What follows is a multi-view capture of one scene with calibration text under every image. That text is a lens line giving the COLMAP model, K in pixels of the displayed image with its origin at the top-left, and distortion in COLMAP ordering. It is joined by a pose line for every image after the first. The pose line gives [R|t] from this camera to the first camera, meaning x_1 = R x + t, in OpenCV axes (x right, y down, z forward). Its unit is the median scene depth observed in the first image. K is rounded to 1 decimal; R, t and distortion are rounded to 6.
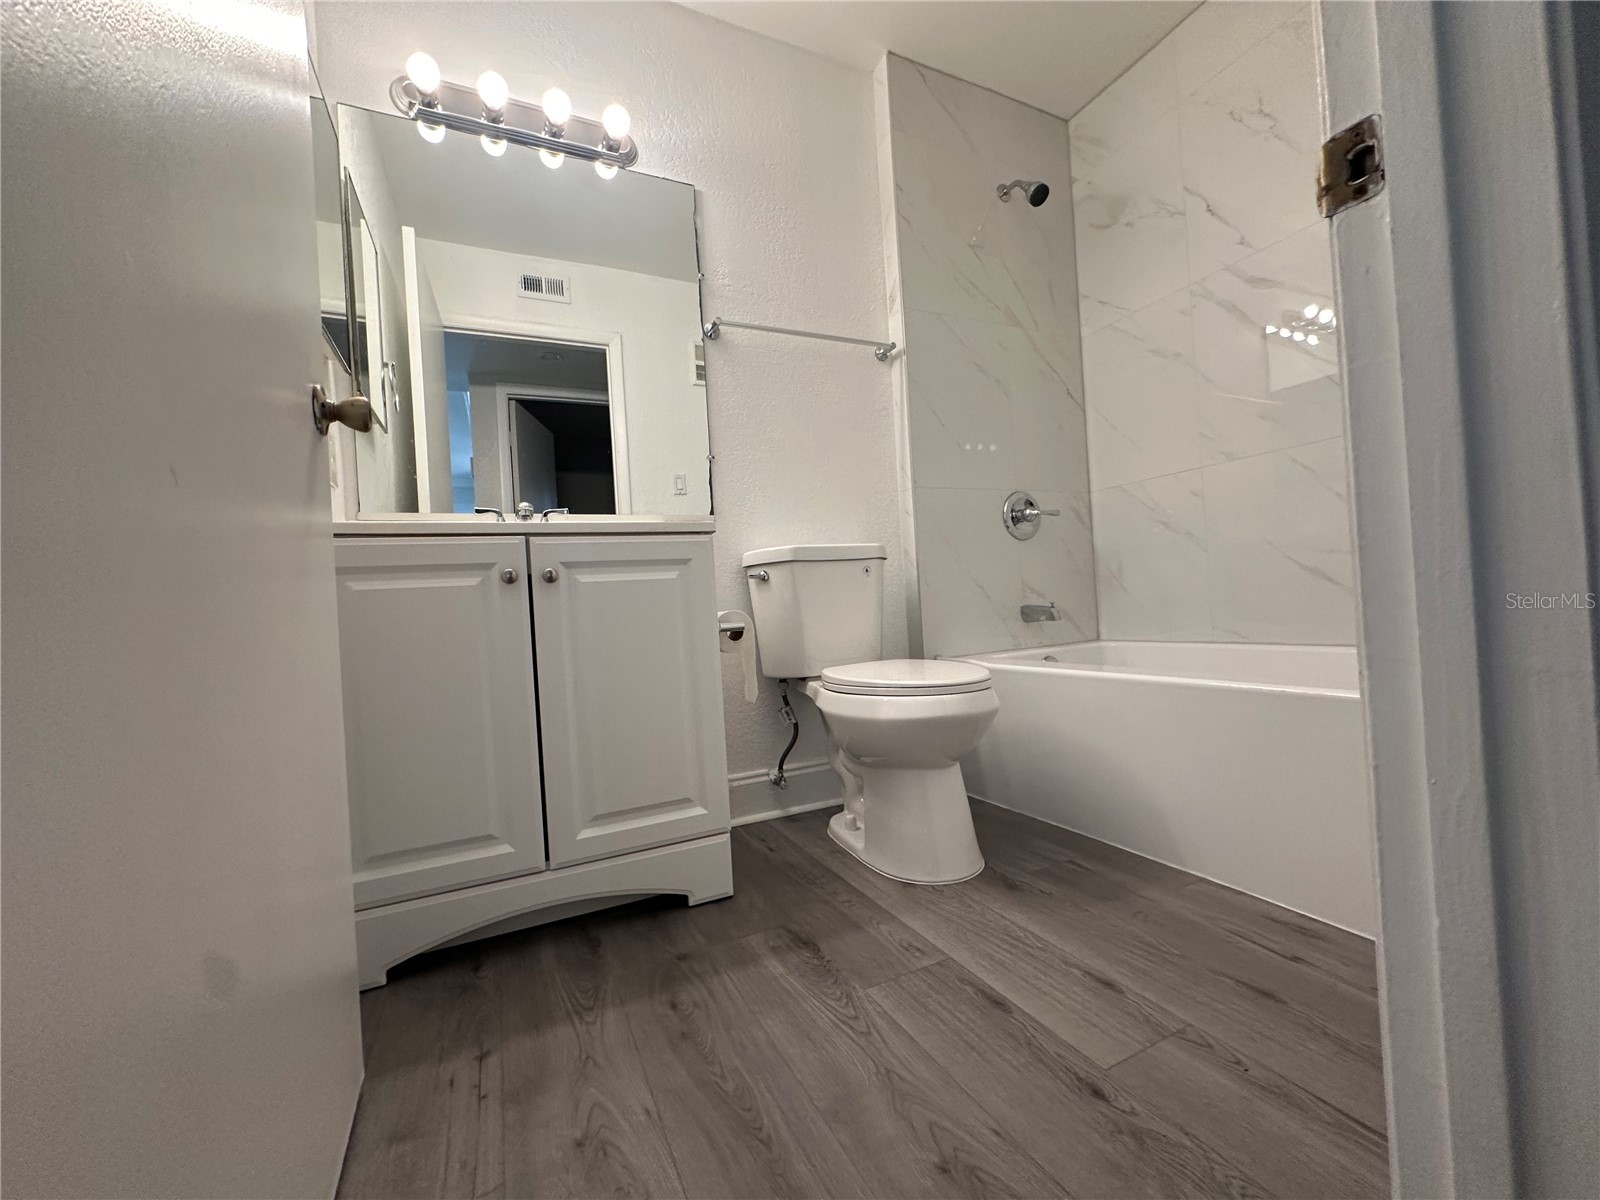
lens RADIAL K [[634.1, 0, 793.1], [0, 634.1, 595.8], [0, 0, 1]] dist [-0.000600, -0.000224]
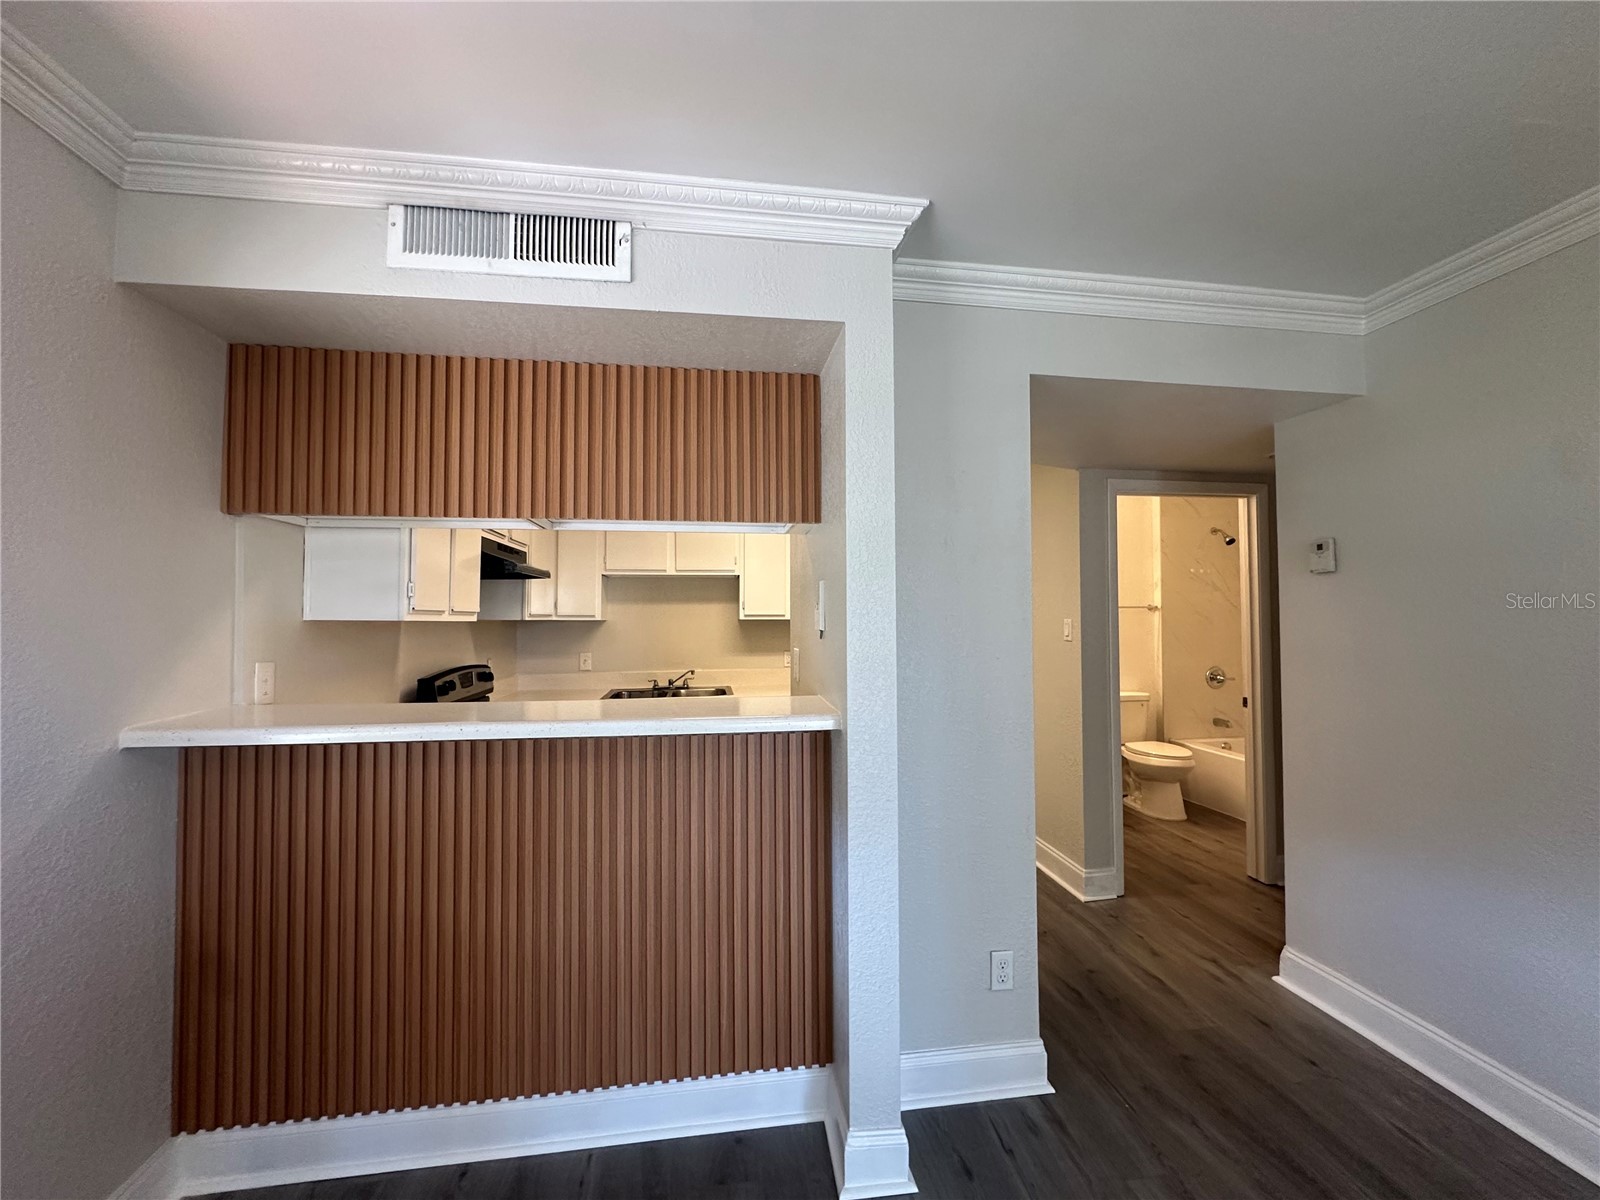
lens RADIAL K [[634.1, 0, 800.9], [0, 634.1, 593.6], [0, 0, 1]] dist [-0.000600, -0.000224]
pose [[0.957480, 0.046669, -0.284701, -0.481736], [-0.049587, 0.998765, -0.003047, -0.398840], [0.284207, 0.017035, 0.958612, -1.805986]]
